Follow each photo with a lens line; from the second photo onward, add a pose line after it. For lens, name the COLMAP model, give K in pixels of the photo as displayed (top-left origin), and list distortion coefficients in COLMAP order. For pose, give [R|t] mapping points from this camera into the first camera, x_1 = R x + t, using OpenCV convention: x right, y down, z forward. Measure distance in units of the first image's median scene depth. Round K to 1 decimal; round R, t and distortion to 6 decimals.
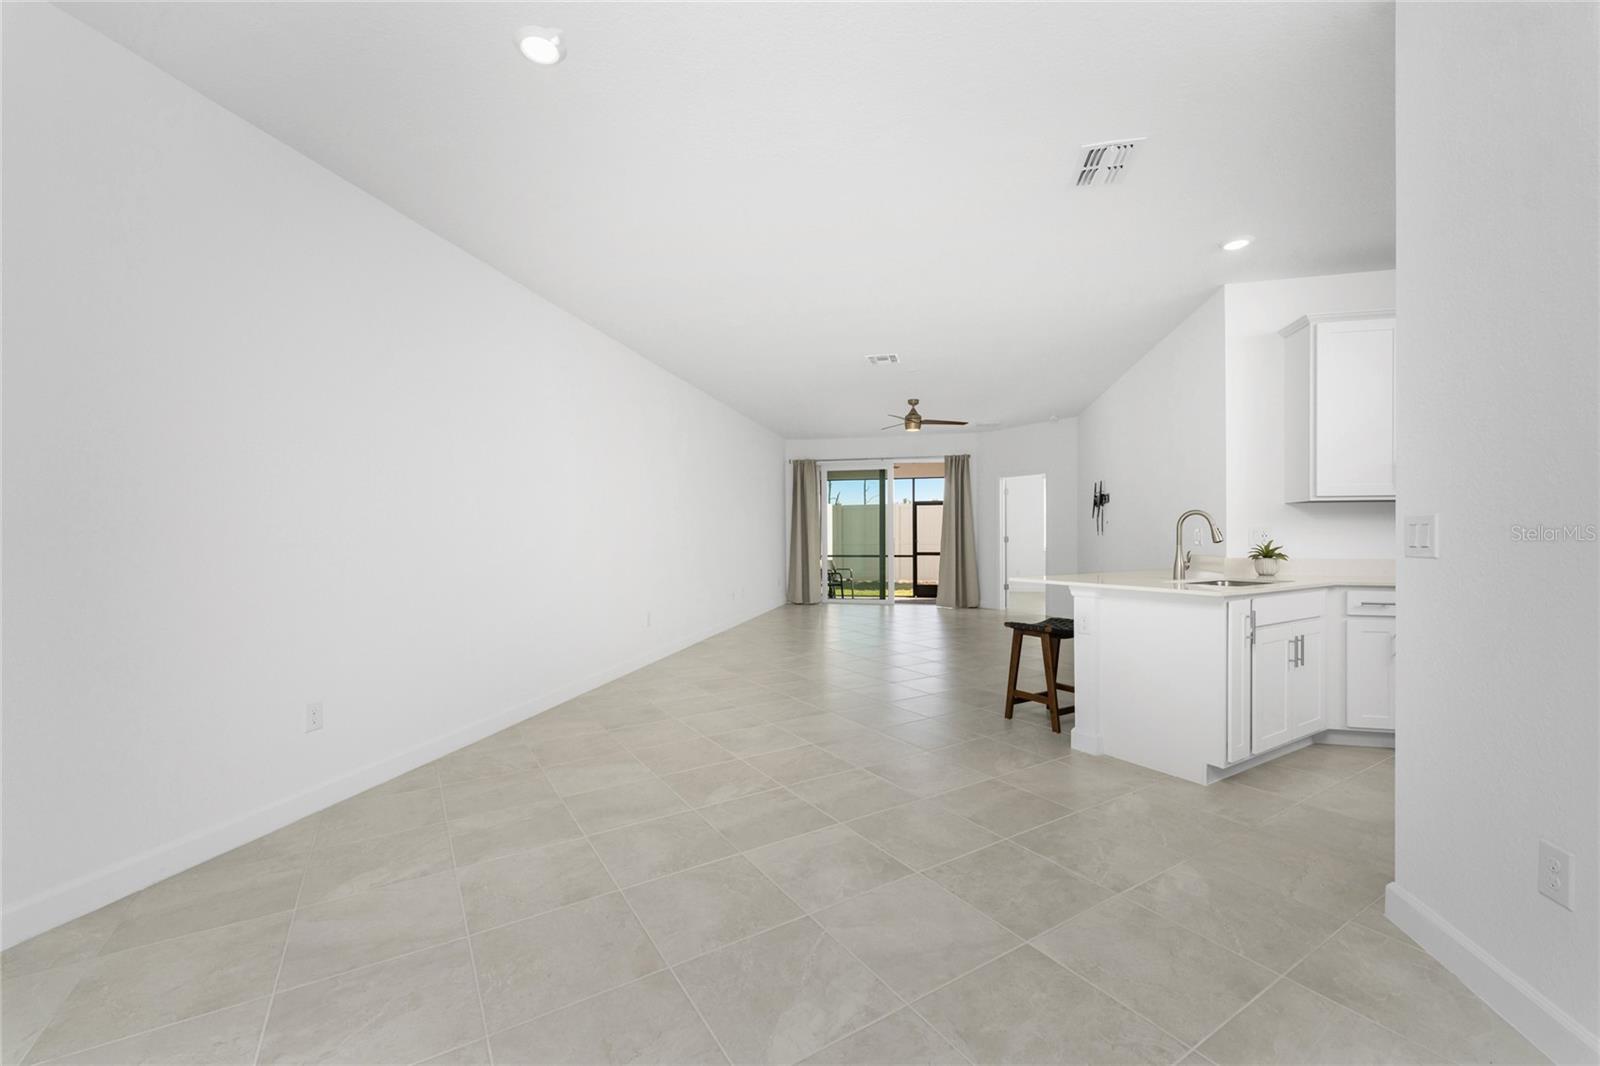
lens RADIAL K [[649.3, 0, 800.0], [0, 649.3, 533.0], [0, 0, 1]] dist [0.000449, 0.000018]
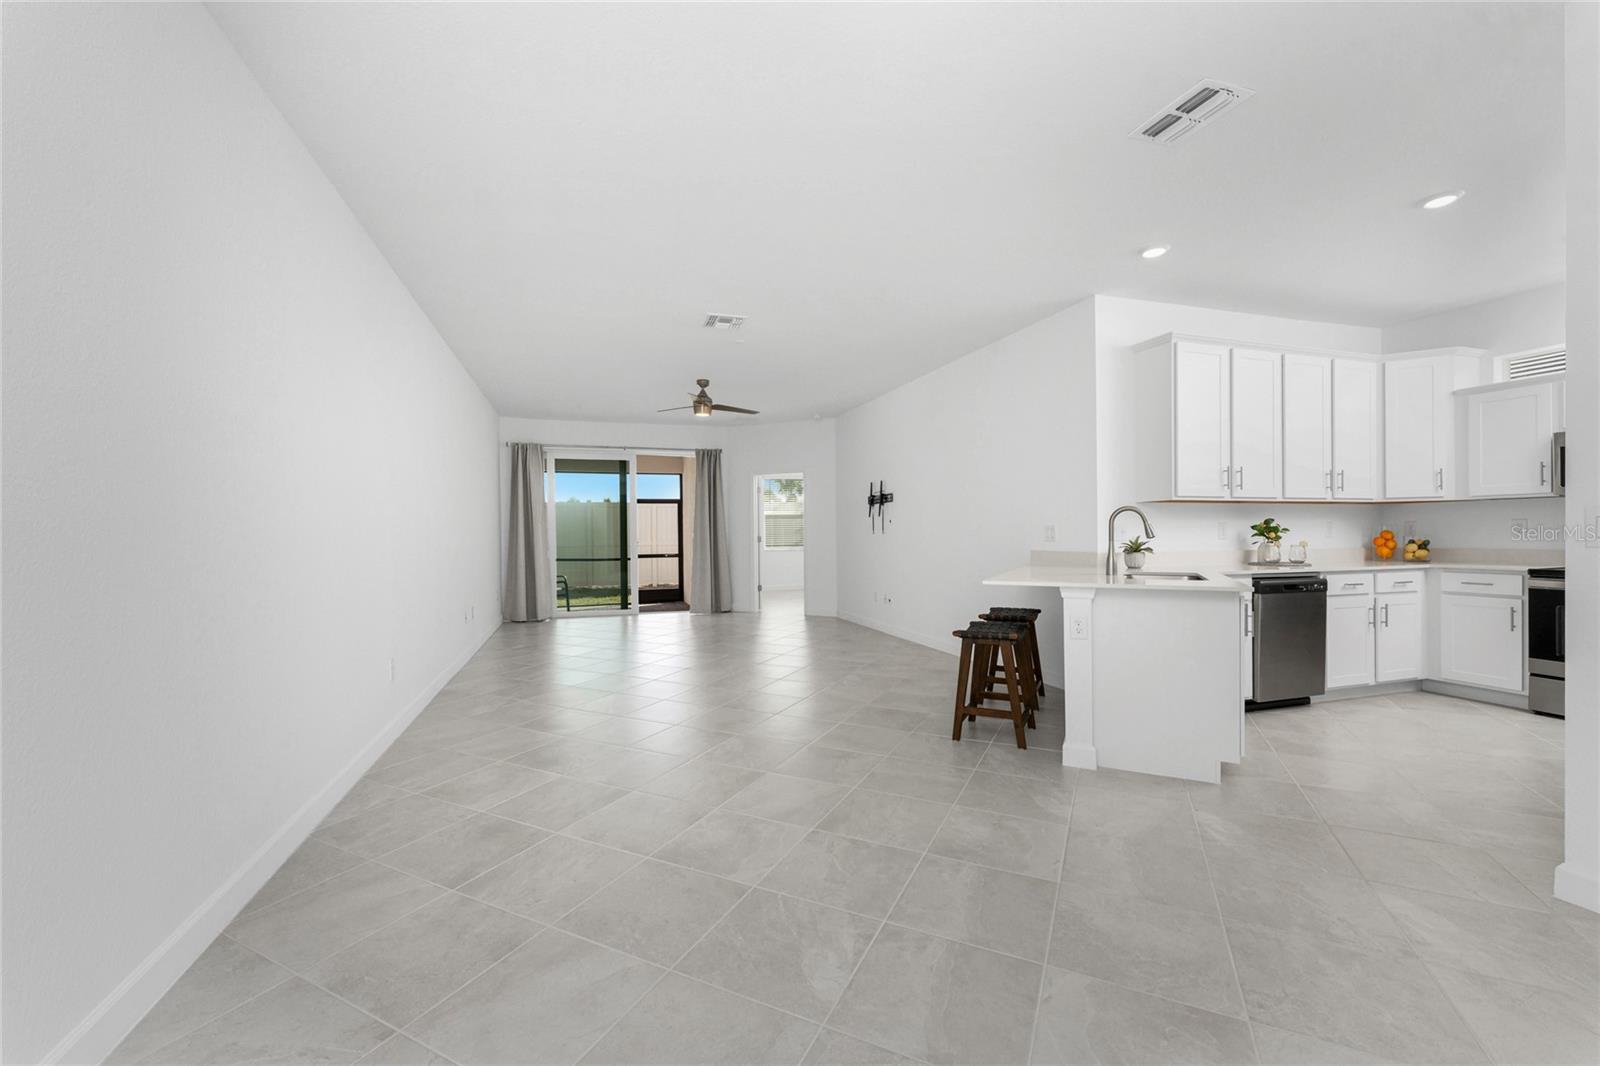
lens RADIAL K [[641.8, 0, 800.0], [0, 641.8, 533.0], [0, 0, 1]] dist [-0.002672, -0.000419]
pose [[0.855220, -0.003566, 0.518252, -0.124887], [0.004643, 0.999989, -0.000780, 0.001792], [-0.518244, 0.003073, 0.855227, 0.146558]]
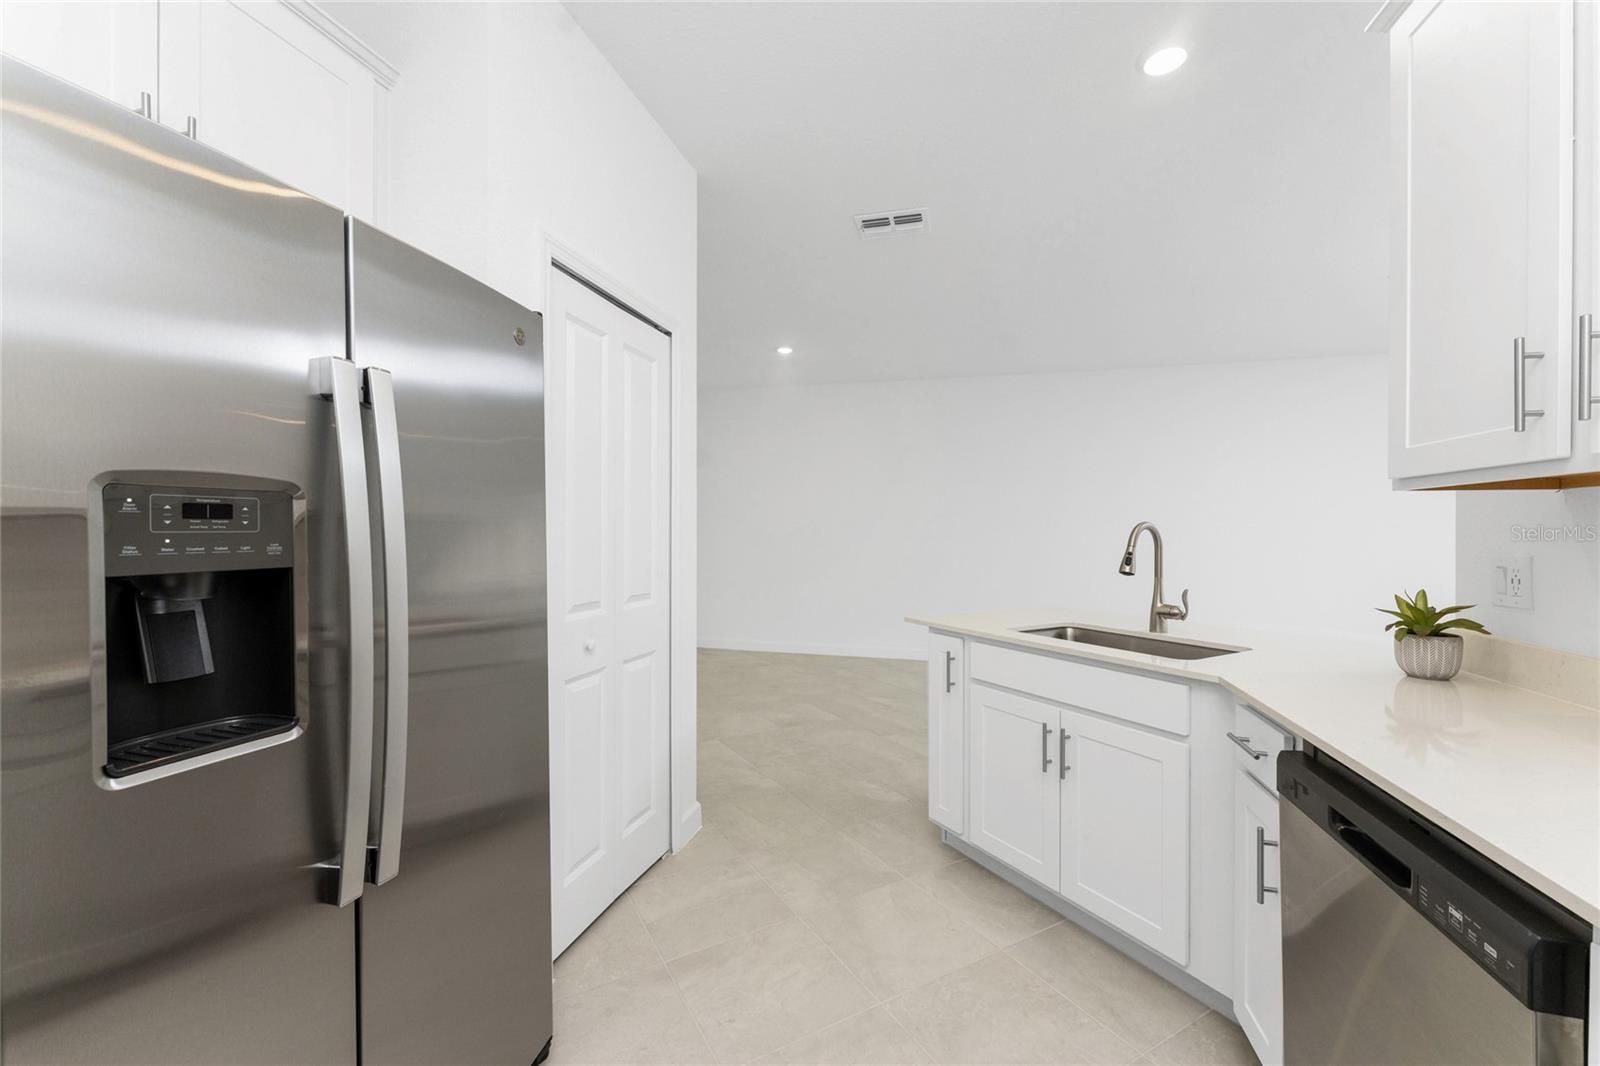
lens RADIAL K [[641.8, 0, 800.0], [0, 641.8, 533.0], [0, 0, 1]] dist [-0.002672, -0.000419]
pose [[-0.044230, 0.003197, -0.999016, 0.442986], [-0.002542, 0.999991, 0.003313, -0.009659], [0.999018, 0.002686, -0.044222, 0.247933]]
